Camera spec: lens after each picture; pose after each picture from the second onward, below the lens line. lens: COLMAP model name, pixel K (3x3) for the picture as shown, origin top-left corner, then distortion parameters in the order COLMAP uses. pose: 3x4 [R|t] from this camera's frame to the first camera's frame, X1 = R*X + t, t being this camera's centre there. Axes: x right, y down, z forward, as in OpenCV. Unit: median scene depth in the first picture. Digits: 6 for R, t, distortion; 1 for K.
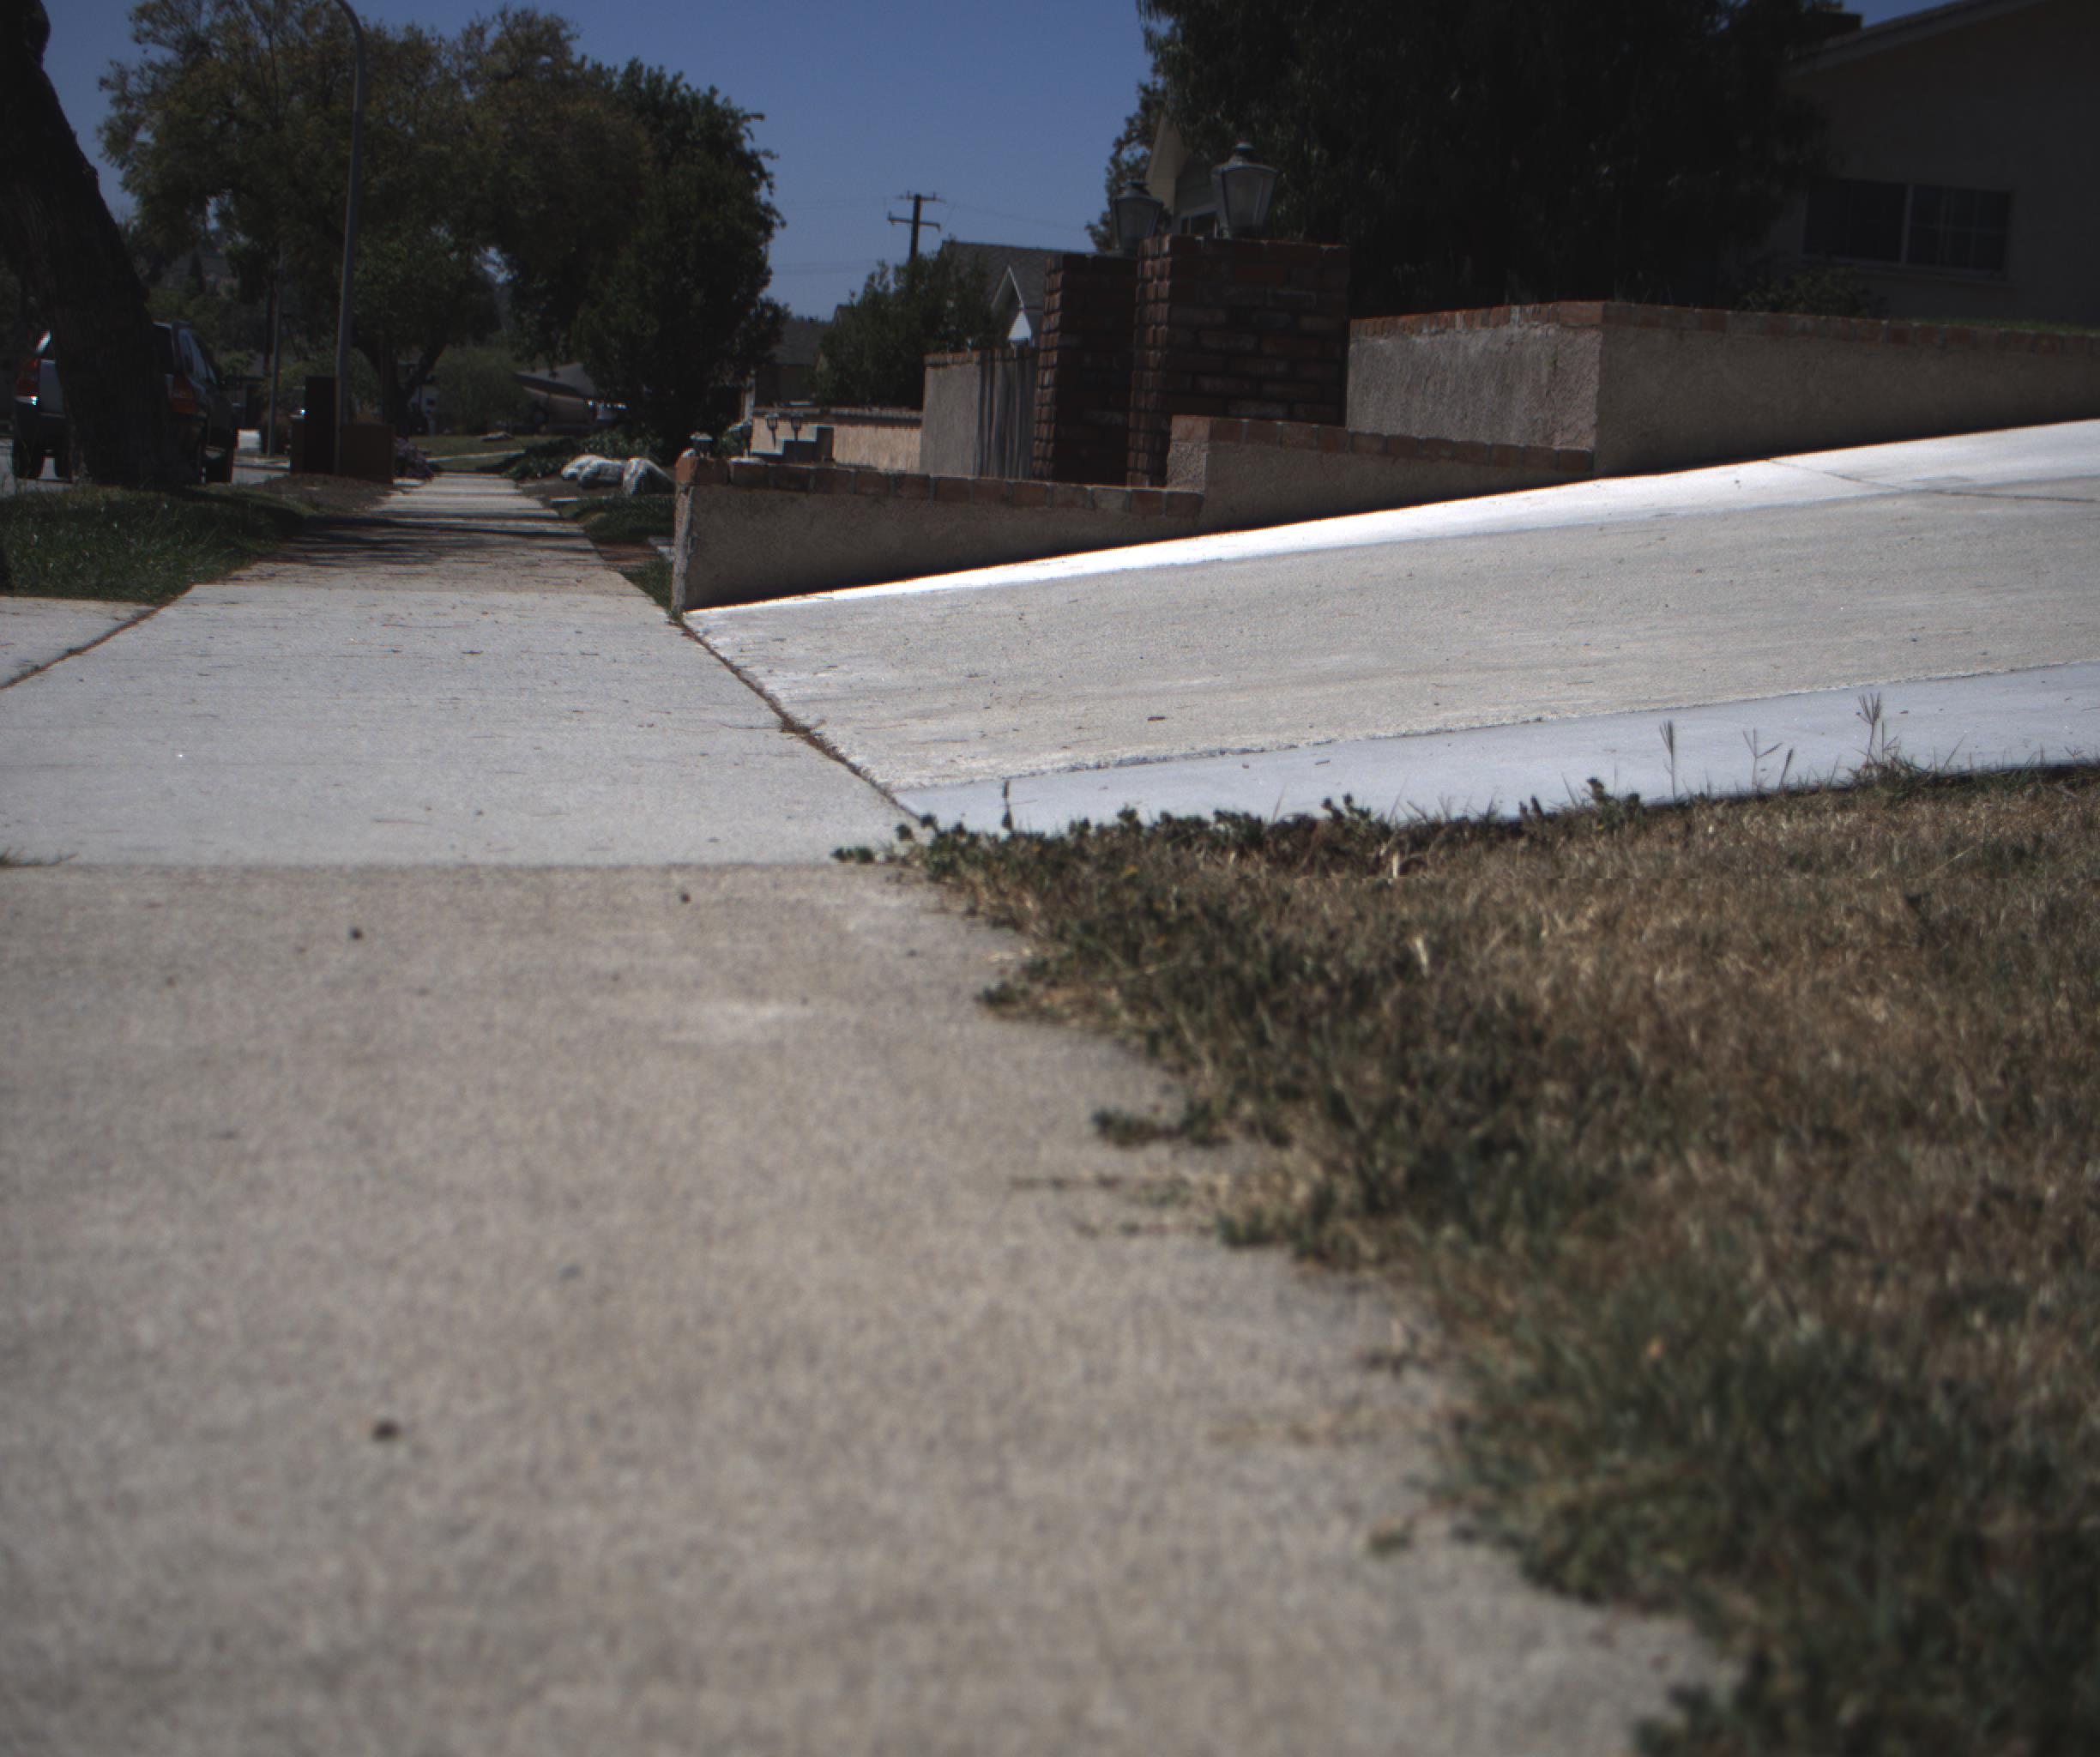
lens RADIAL K [[3926.3, 0, 1050.7], [0, 3926.3, 859.1], [0, 0, 1]] dist [-0.185271, 0.905940]
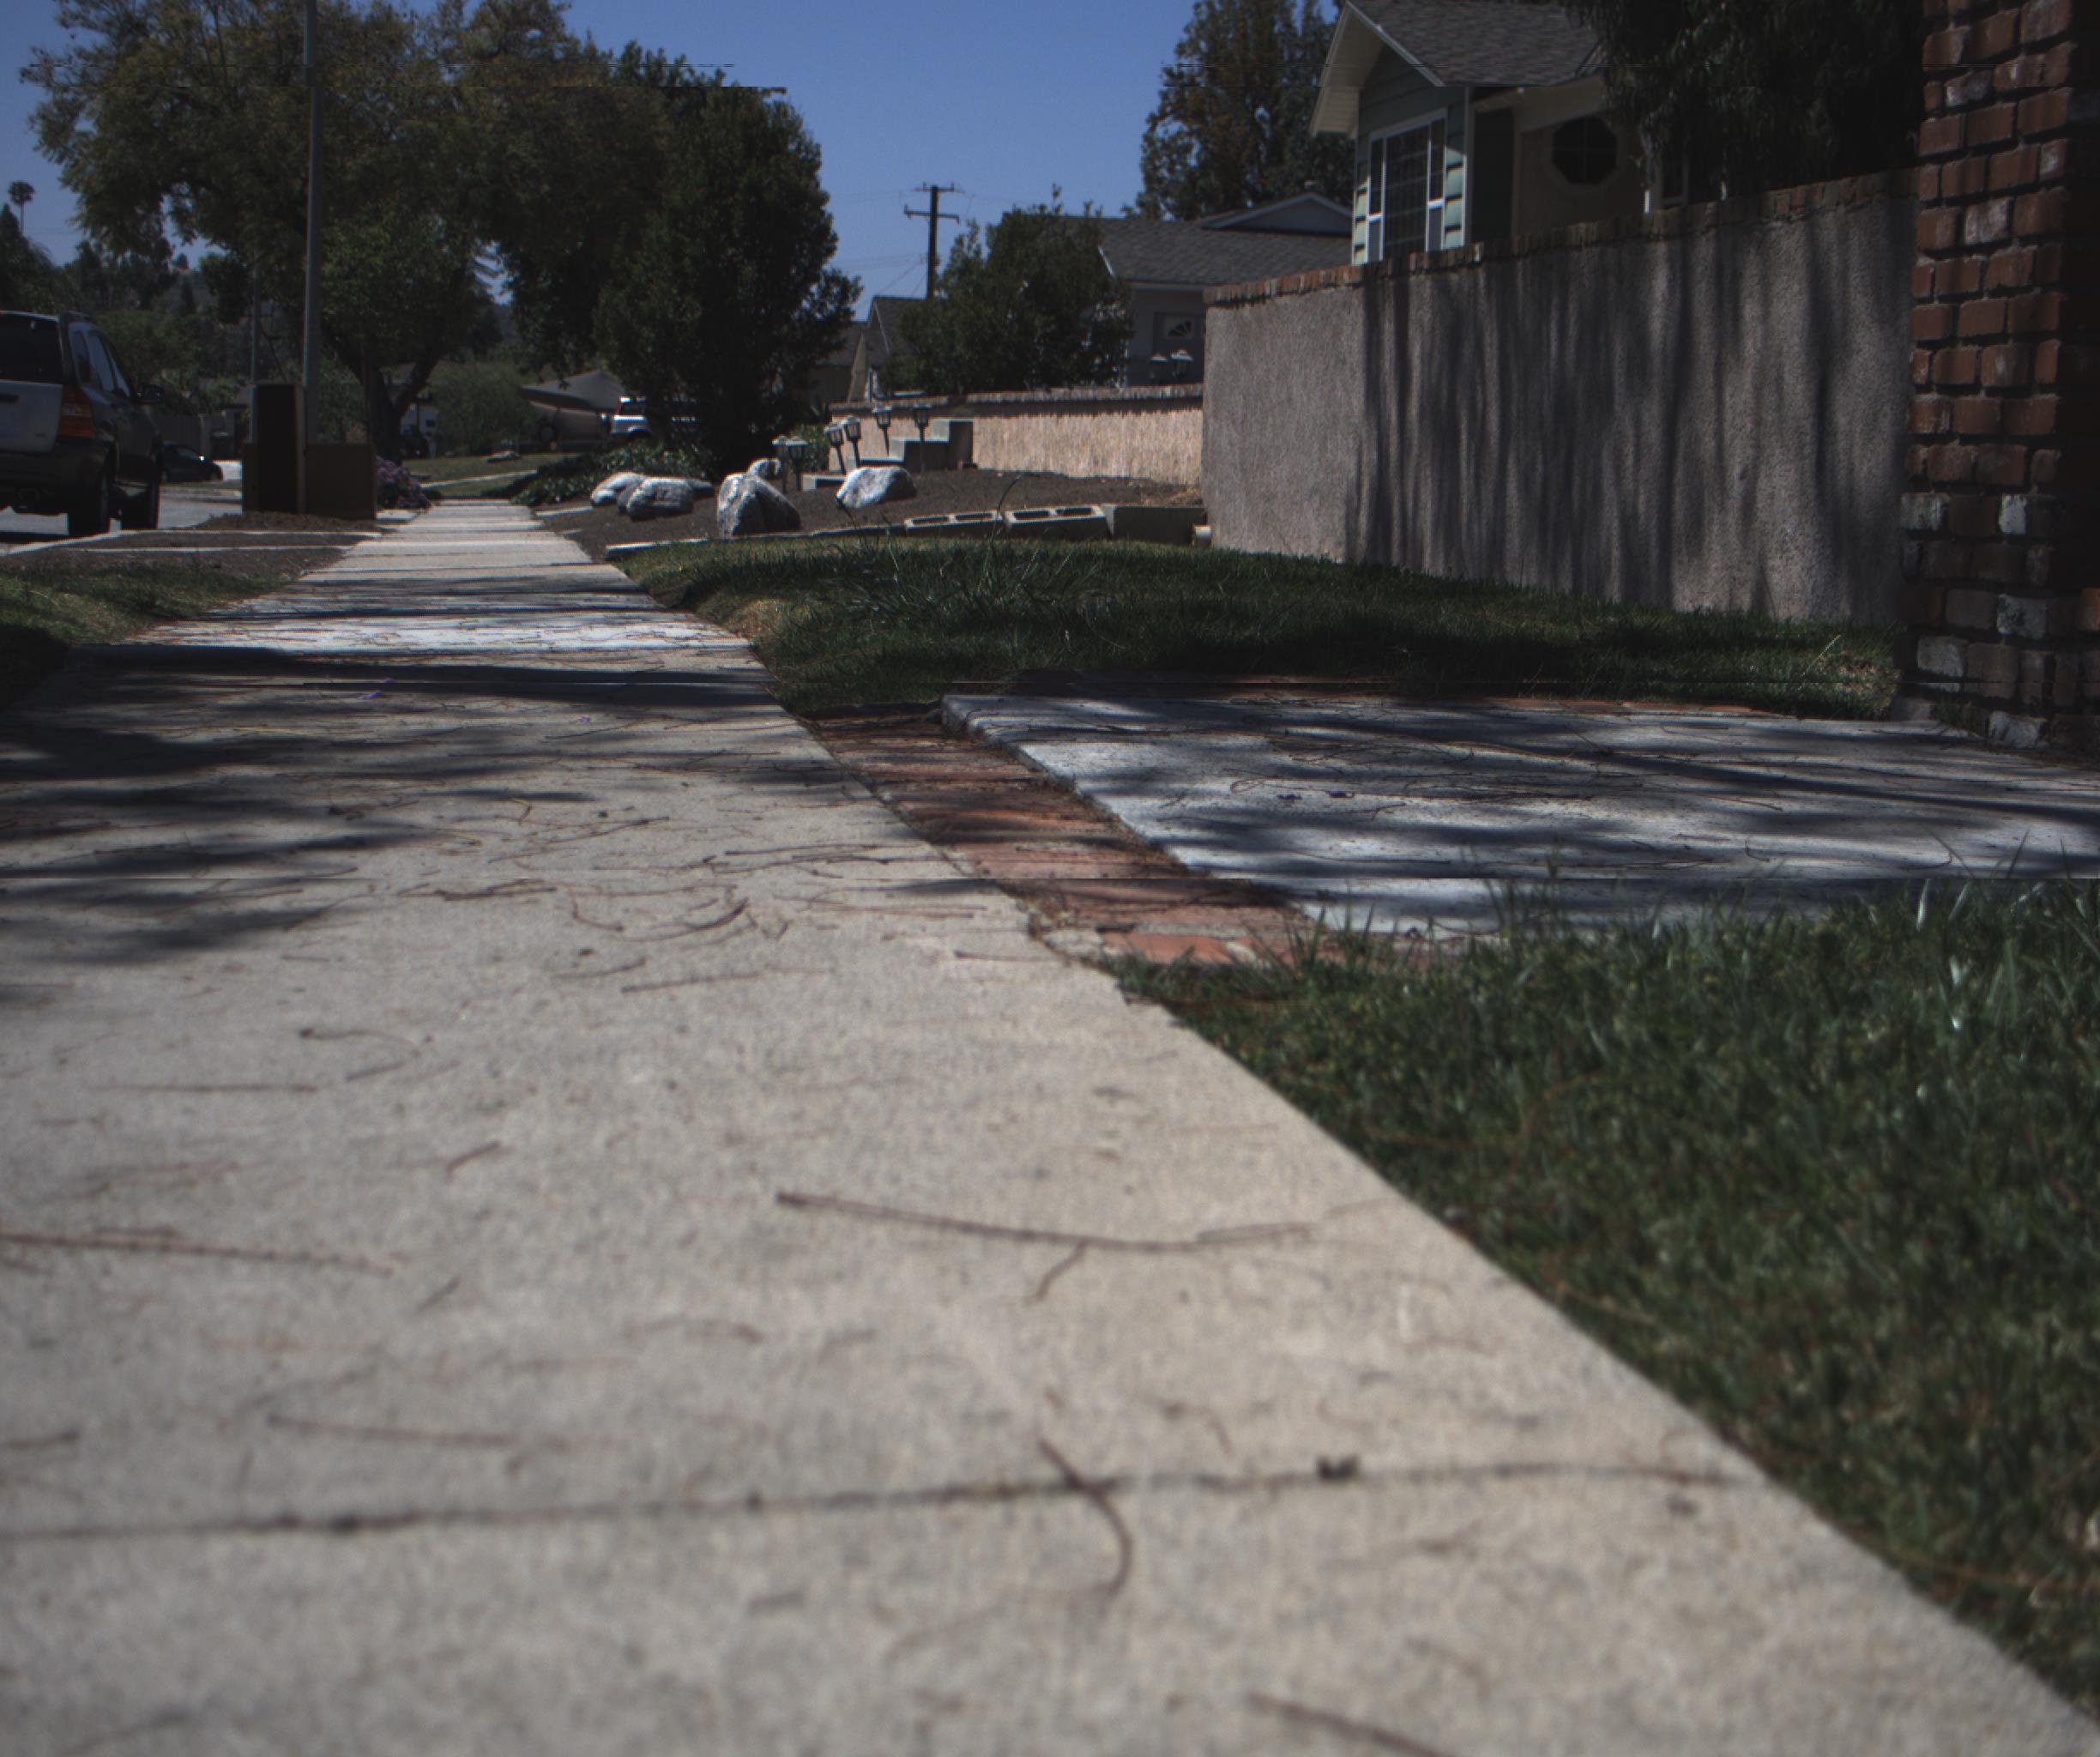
lens RADIAL K [[3920.9, 0, 1050.0], [0, 3920.9, 878.5], [0, 0, 1]] dist [-0.180202, 0.856528]
pose [[0.999266, -0.037951, -0.005261, -0.020064], [0.037976, 0.999267, 0.004837, -0.014205], [0.005074, -0.005033, 0.999974, 0.136675]]
